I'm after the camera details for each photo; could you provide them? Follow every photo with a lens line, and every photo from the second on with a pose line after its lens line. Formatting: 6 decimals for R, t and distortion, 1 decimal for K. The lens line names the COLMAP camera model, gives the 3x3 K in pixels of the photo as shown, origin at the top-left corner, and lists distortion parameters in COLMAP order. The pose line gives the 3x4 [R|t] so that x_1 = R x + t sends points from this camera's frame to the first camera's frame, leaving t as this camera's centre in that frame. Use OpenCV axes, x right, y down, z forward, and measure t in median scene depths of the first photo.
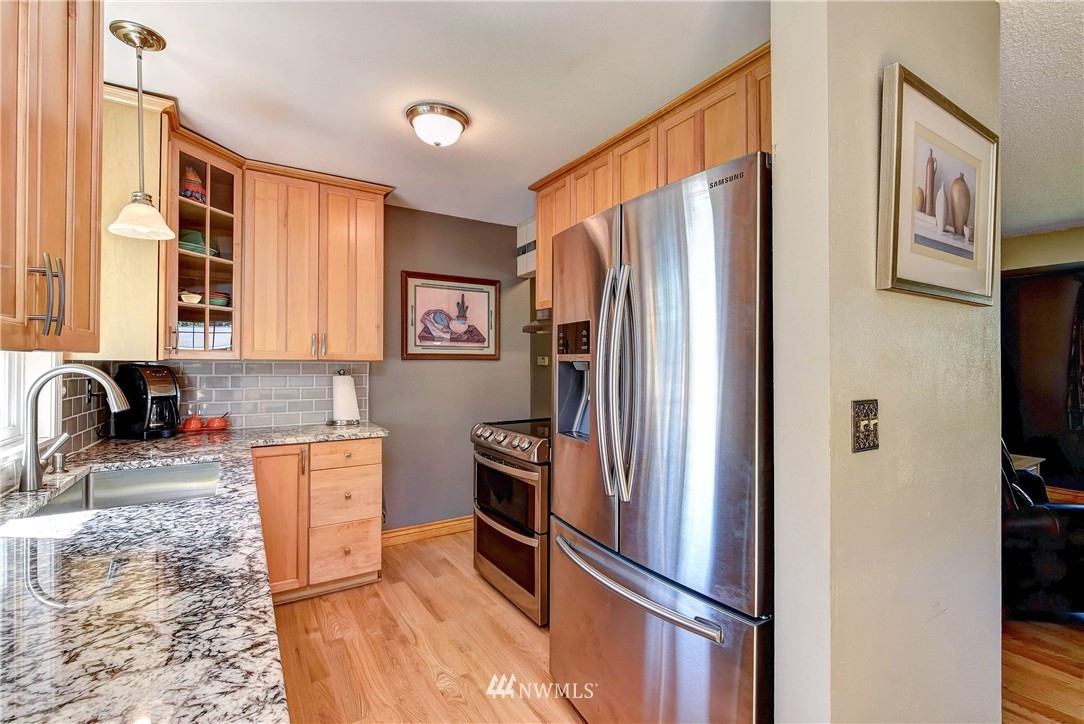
lens RADIAL K [[478.0, 0, 537.5], [0, 478.0, 365.8], [0, 0, 1]] dist [0.007614, -0.003594]
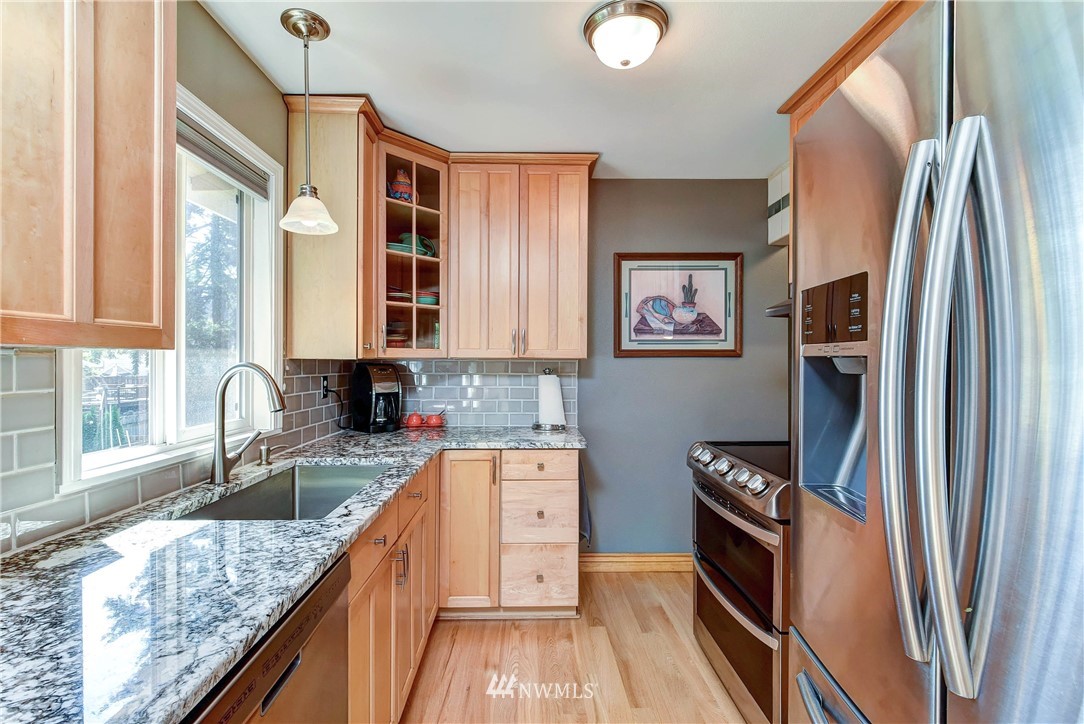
lens RADIAL K [[478.0, 0, 538.7], [0, 478.0, 364.4], [0, 0, 1]] dist [0.007614, -0.003594]
pose [[0.861564, 0.001088, -0.507647, 0.045540], [-0.000617, 0.999999, 0.001095, -0.000612], [0.507648, -0.000631, 0.861564, 0.267430]]
